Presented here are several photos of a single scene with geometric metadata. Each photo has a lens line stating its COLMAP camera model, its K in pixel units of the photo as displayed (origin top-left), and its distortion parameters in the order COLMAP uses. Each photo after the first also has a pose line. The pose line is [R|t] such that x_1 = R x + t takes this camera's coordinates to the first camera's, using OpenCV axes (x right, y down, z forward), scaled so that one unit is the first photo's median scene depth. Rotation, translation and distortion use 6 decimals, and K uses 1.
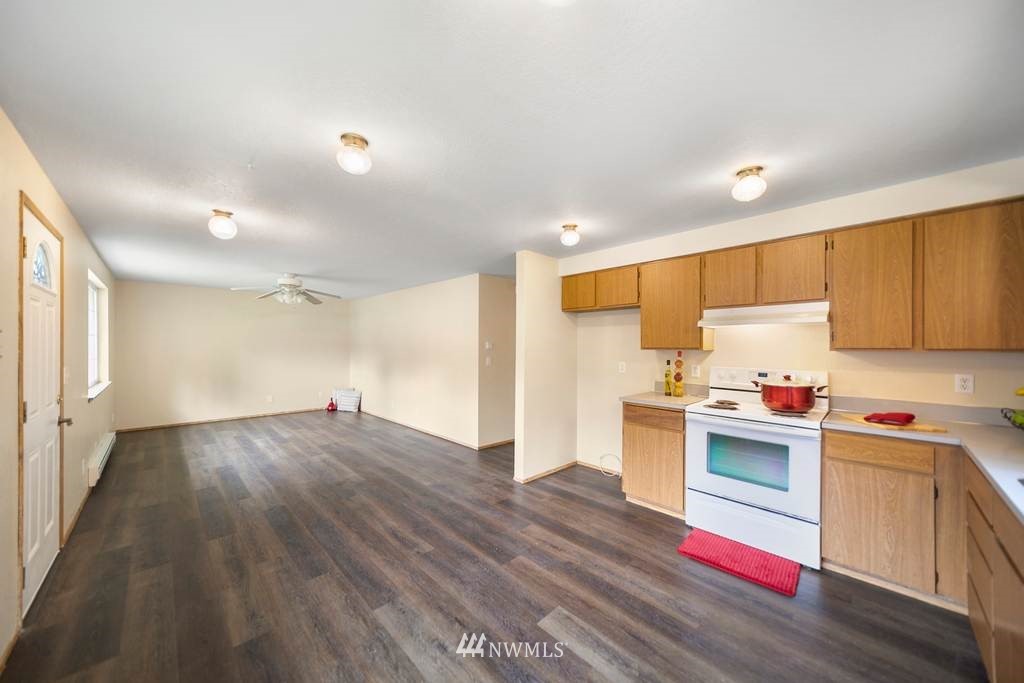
lens RADIAL K [[359.5, 0, 507.0], [0, 359.5, 341.2], [0, 0, 1]] dist [0.000088, -0.000200]
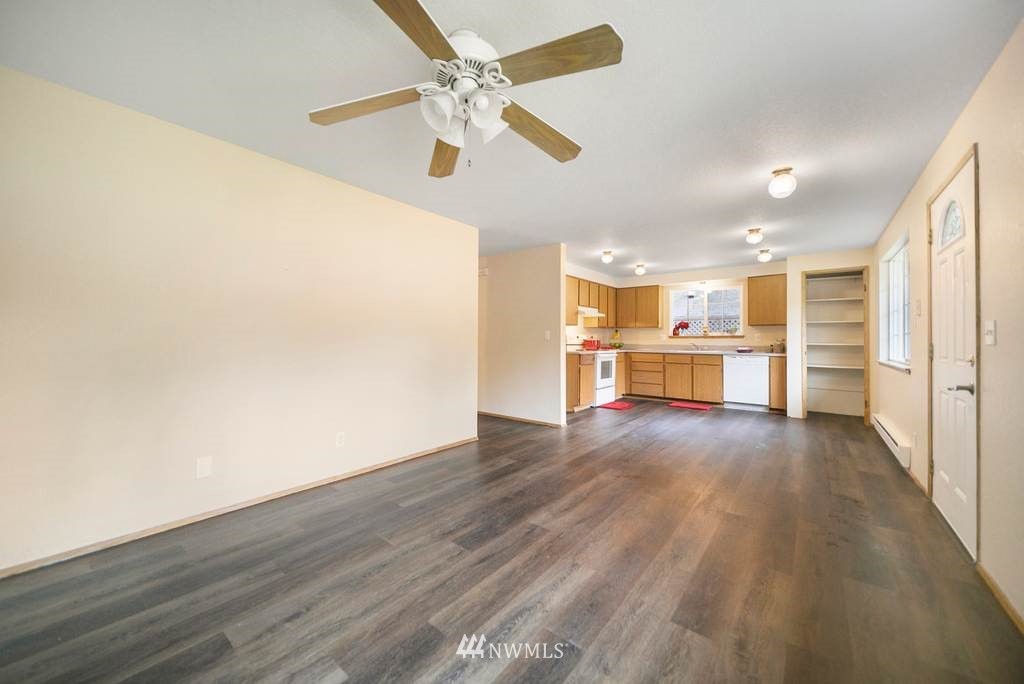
lens RADIAL K [[371.9, 0, 506.6], [0, 371.9, 332.8], [0, 0, 1]] dist [-0.001125, -0.000160]
pose [[-0.112562, 0.008599, 0.993607, -1.760584], [-0.020146, 0.999737, -0.010935, 0.113064], [-0.993440, -0.021248, -0.112359, 1.913666]]
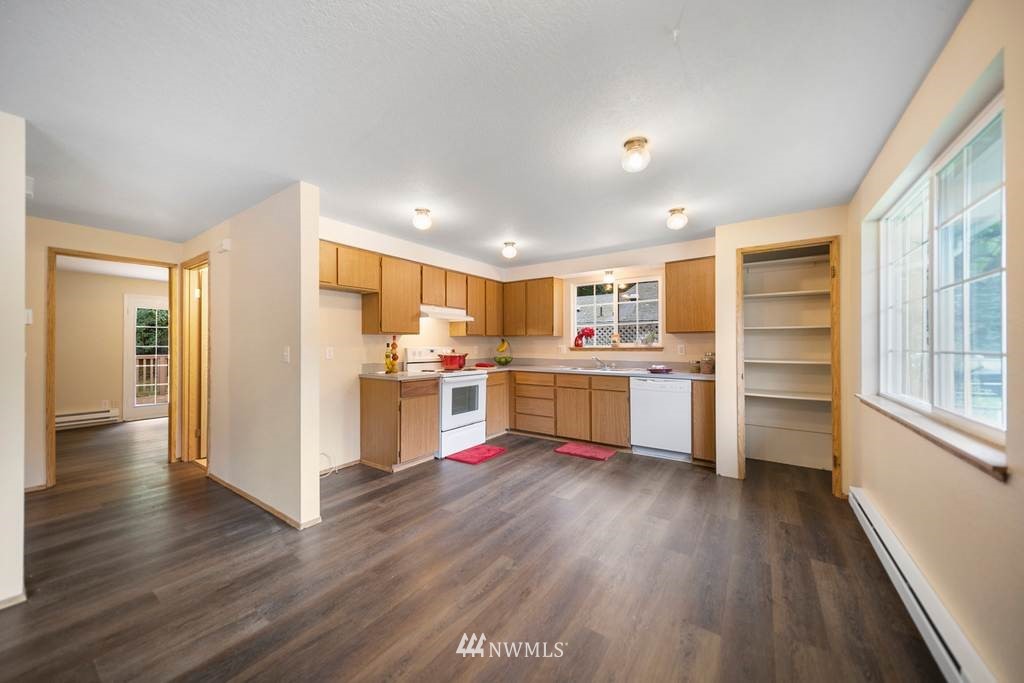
lens RADIAL K [[359.5, 0, 507.0], [0, 359.5, 341.2], [0, 0, 1]] dist [0.000088, -0.000200]
pose [[-0.184487, 0.002173, 0.982833, -0.990967], [-0.012749, 0.999908, -0.004604, 0.061118], [-0.982752, -0.013380, -0.184442, 1.085731]]
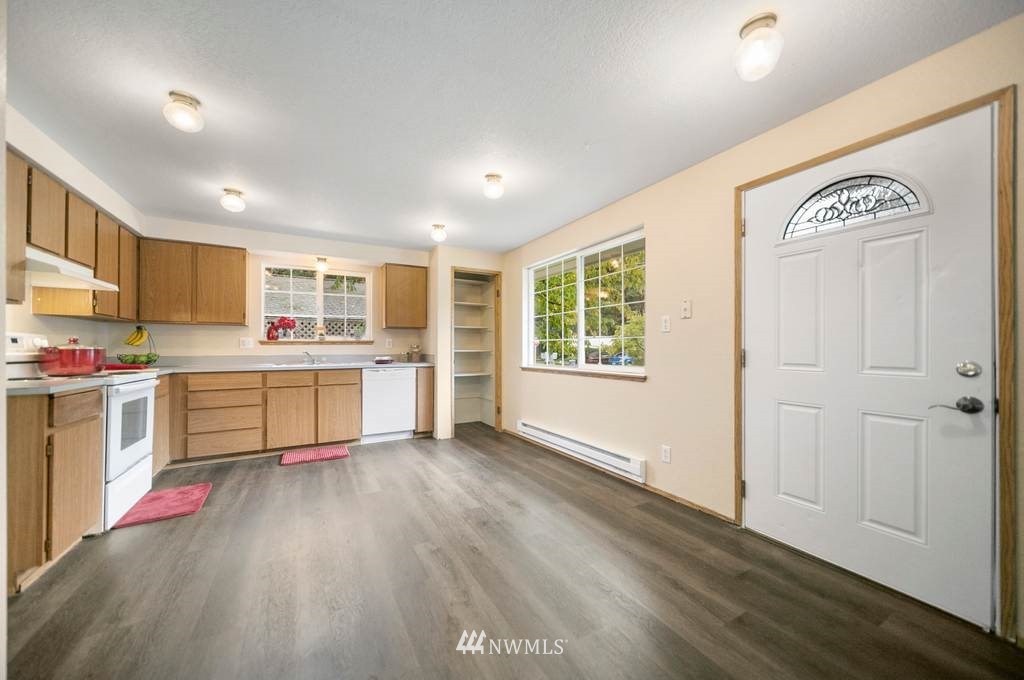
lens RADIAL K [[365.2, 0, 502.5], [0, 365.2, 343.2], [0, 0, 1]] dist [0.000815, -0.000002]
pose [[-0.963522, -0.001993, 0.267622, -0.582958], [-0.008589, 0.999687, -0.023481, 0.121716], [-0.267492, -0.024923, -0.963238, 1.654647]]
